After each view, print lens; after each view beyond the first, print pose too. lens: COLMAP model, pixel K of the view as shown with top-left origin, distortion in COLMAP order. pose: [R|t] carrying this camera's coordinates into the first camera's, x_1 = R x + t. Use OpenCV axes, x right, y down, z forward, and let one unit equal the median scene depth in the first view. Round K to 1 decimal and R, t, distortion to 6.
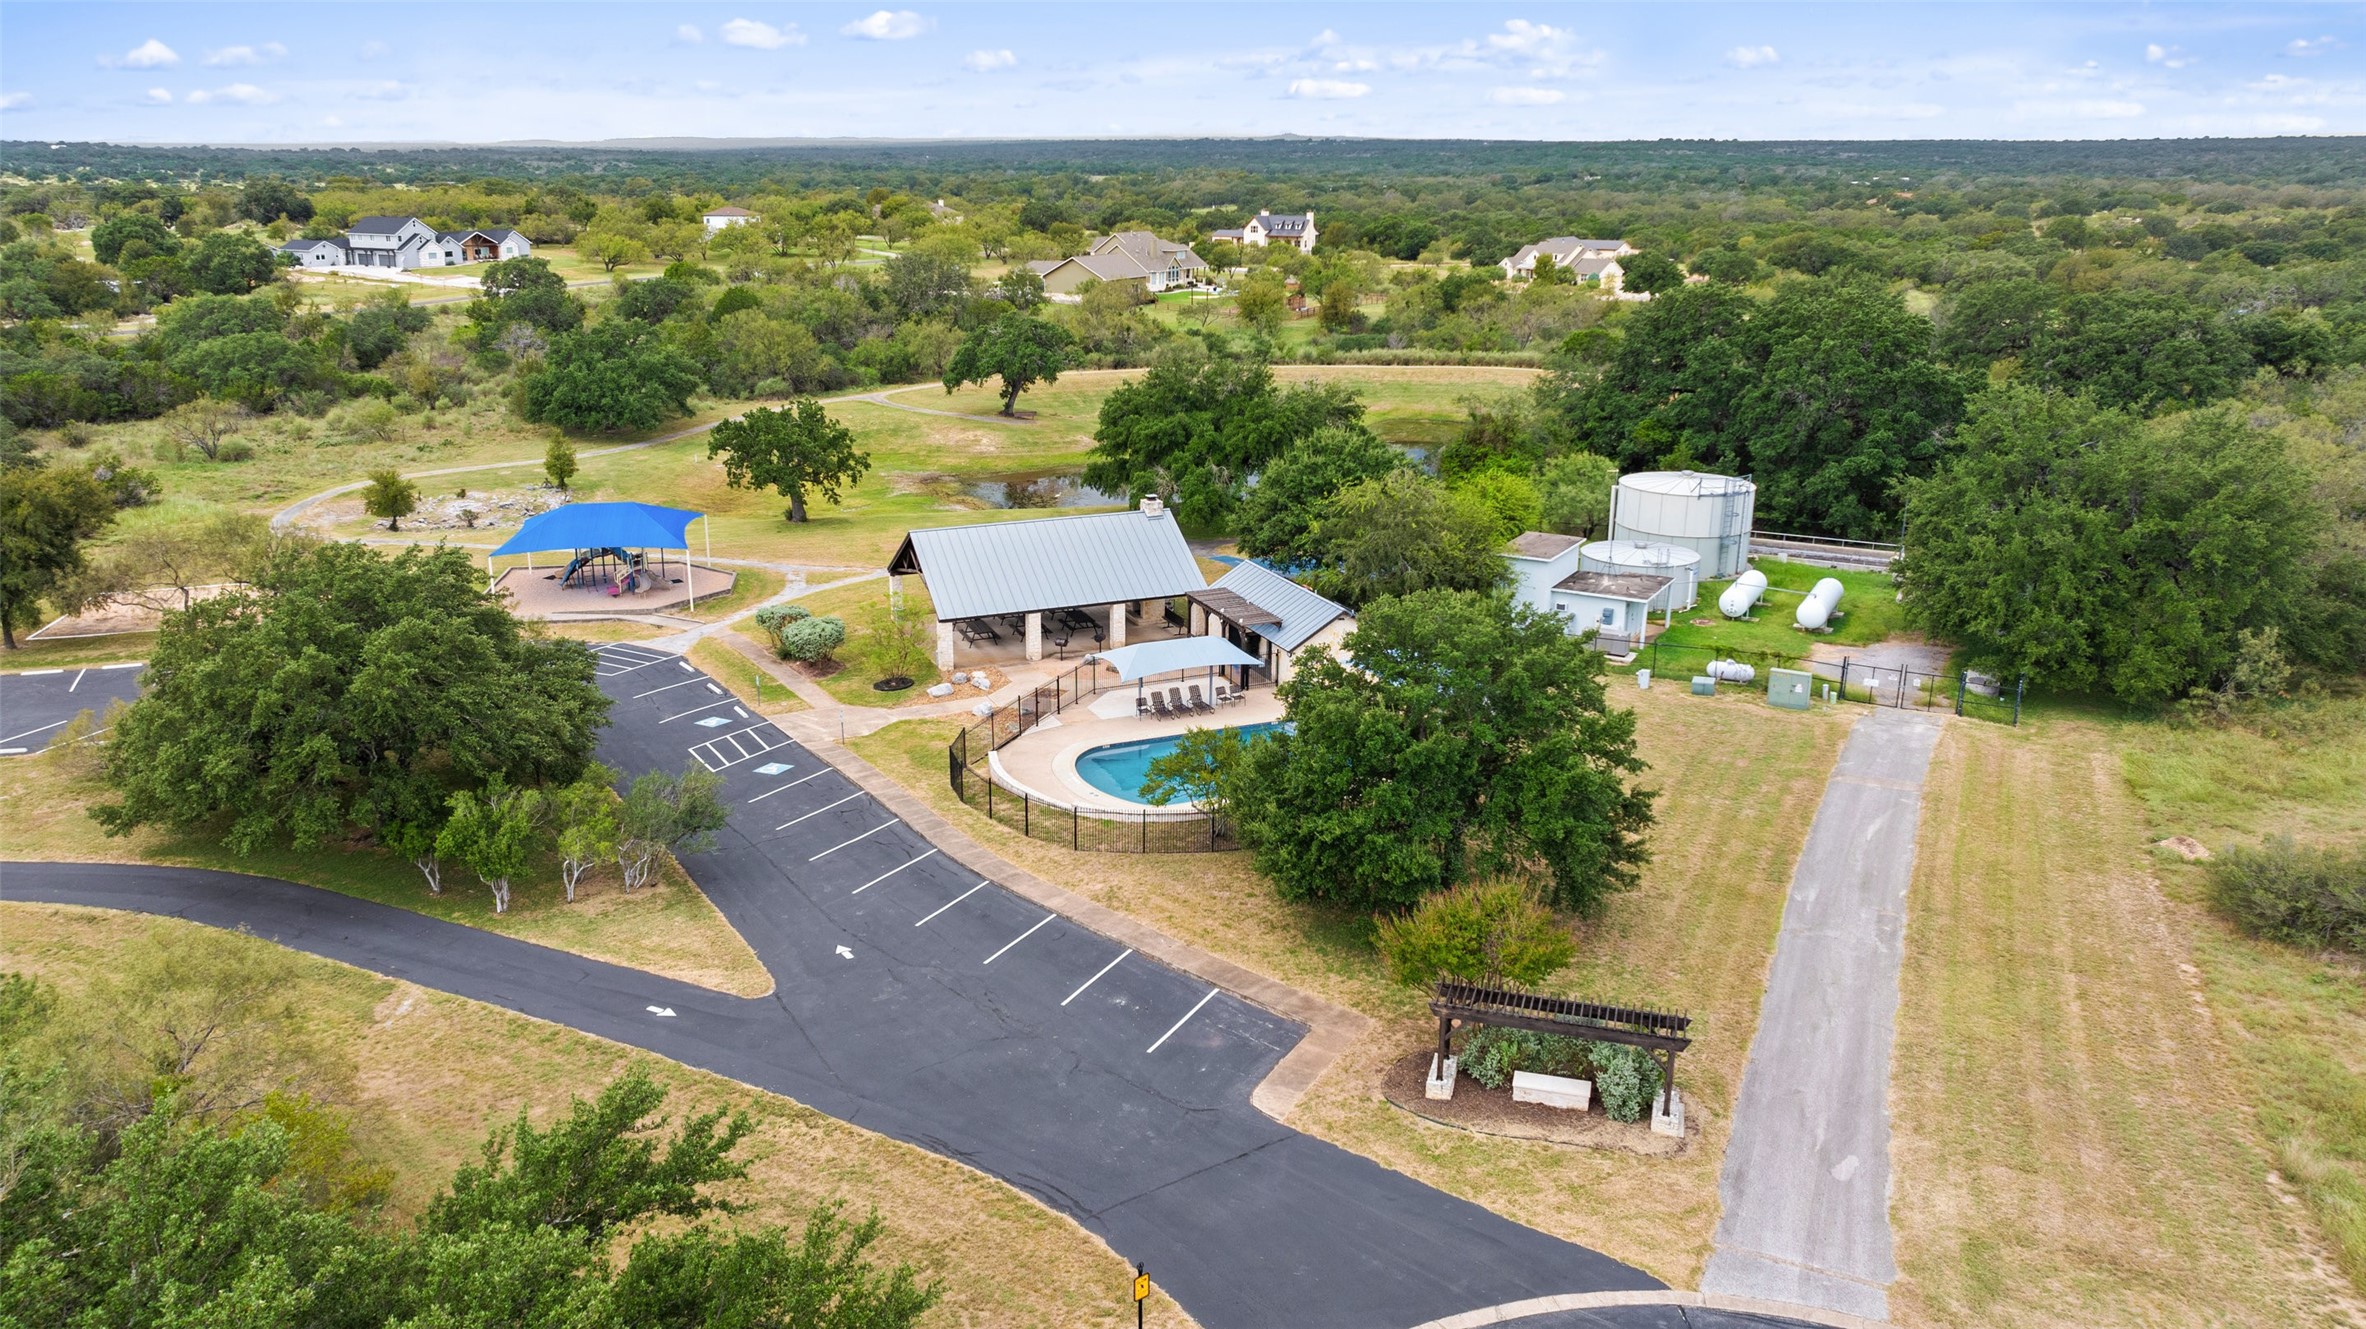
lens RADIAL K [[1700.7, 0, 1119.0], [0, 1700.7, 613.8], [0, 0, 1]] dist [-0.039892, 0.003692]
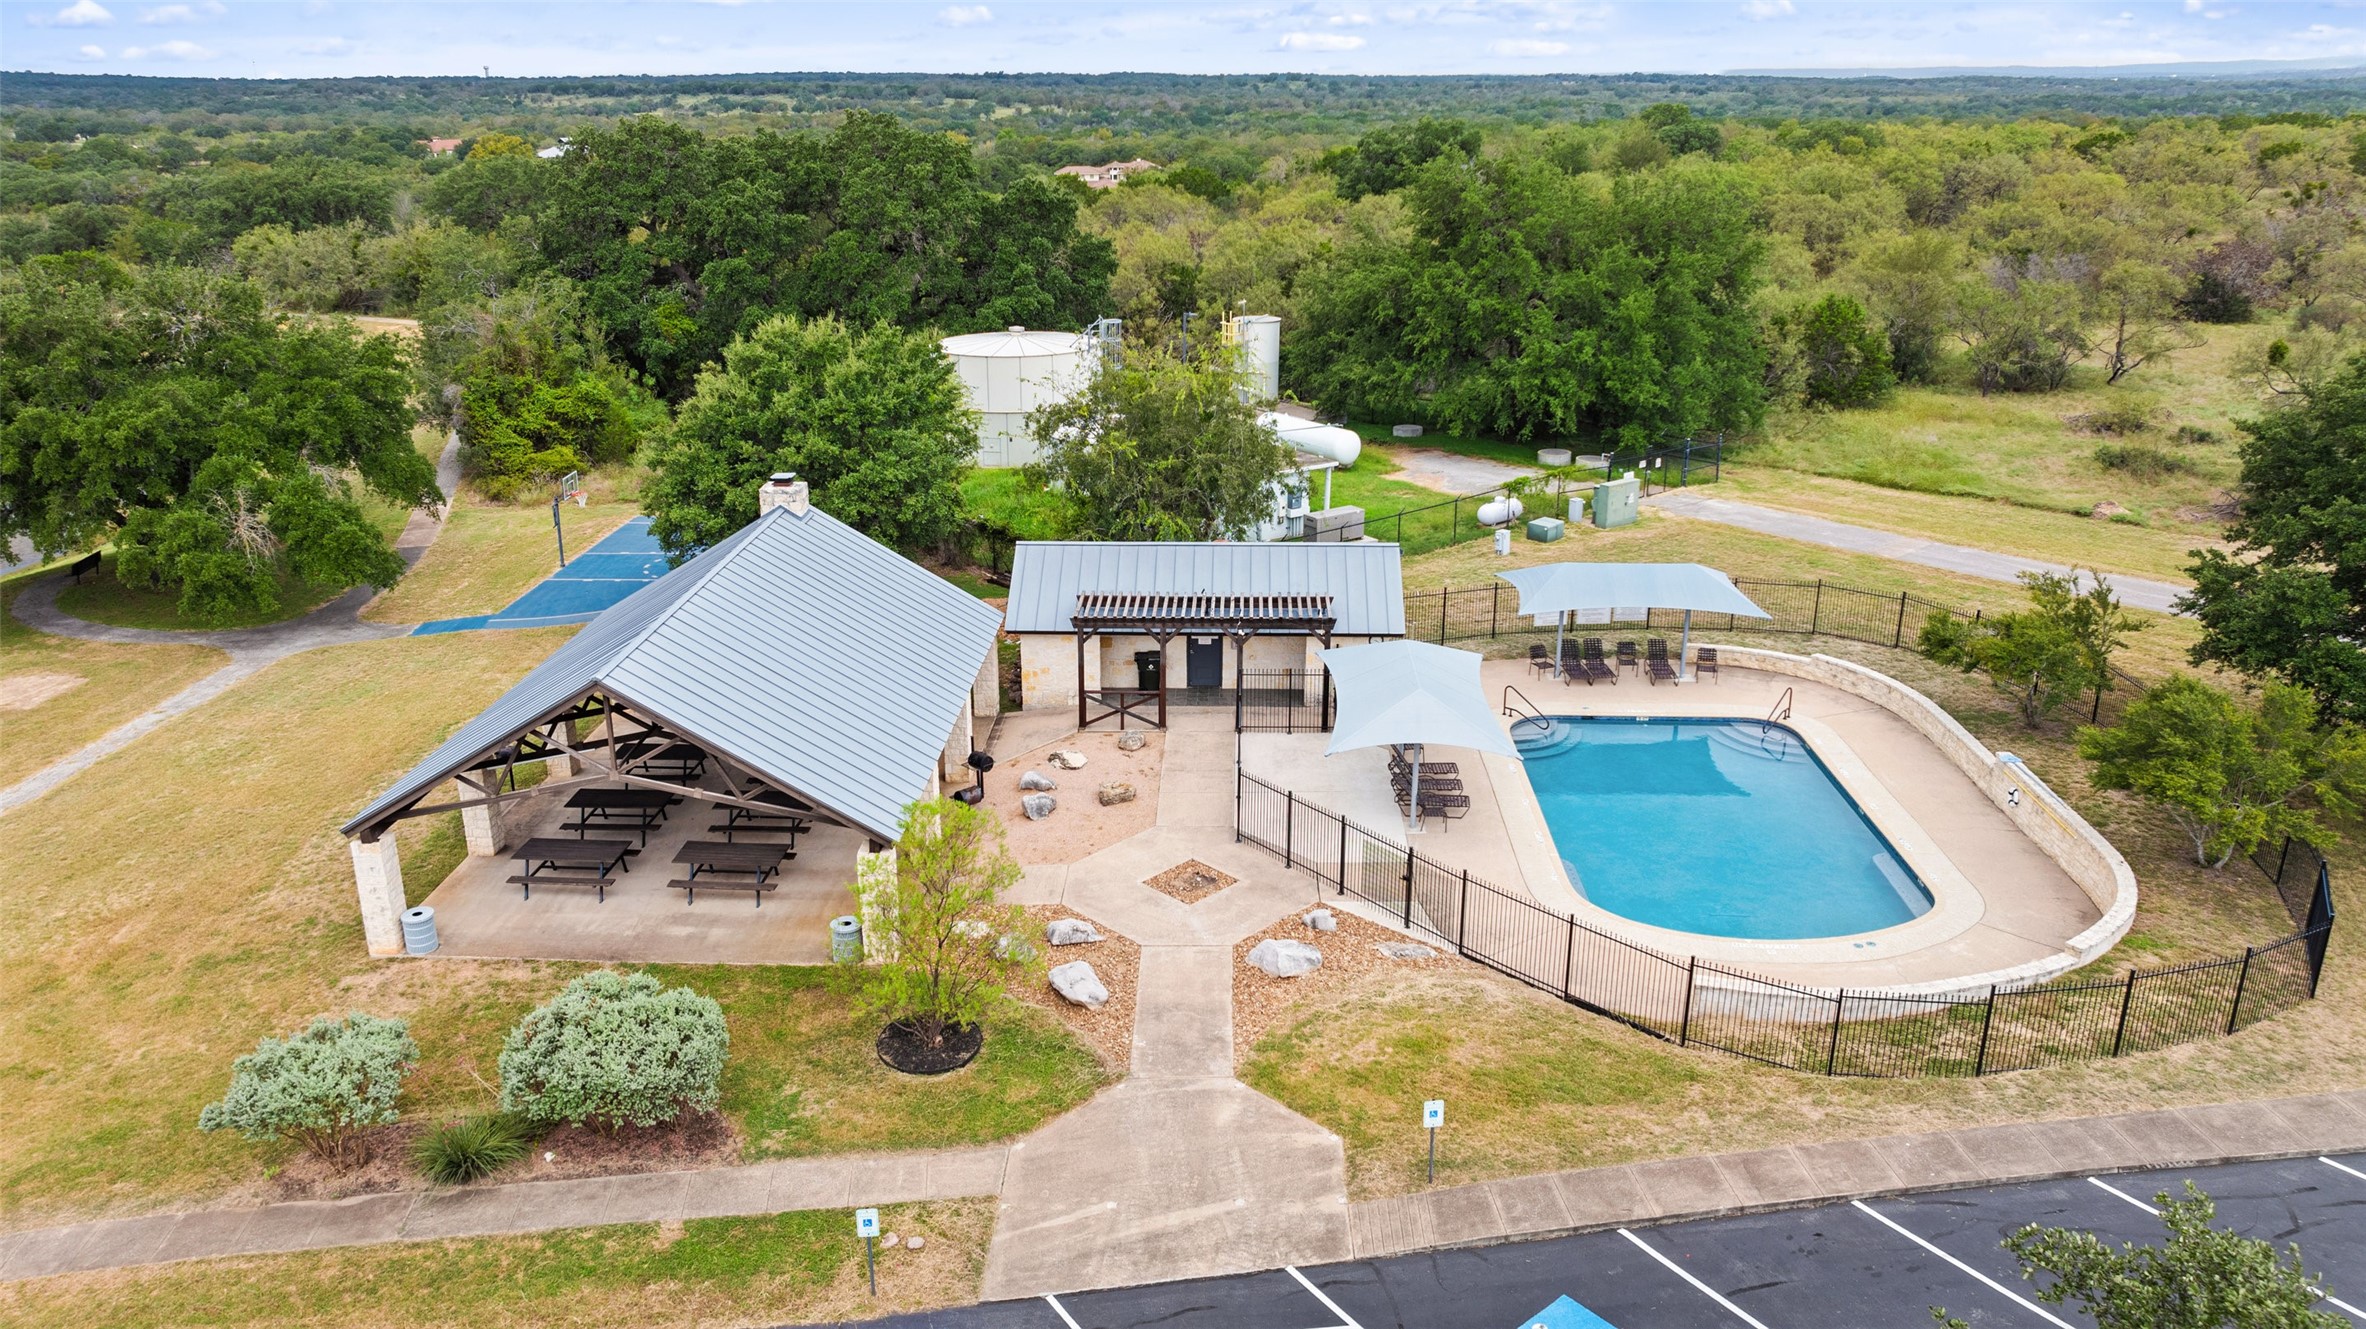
lens RADIAL K [[1677.9, 0, 1183.0], [0, 1677.9, 664.5], [0, 0, 1]] dist [-0.007526, 0.004373]
pose [[0.383441, -0.287183, 0.877780, -0.385695], [0.236420, 0.949280, 0.207300, -0.093738], [-0.892792, 0.128038, 0.431889, 0.736590]]
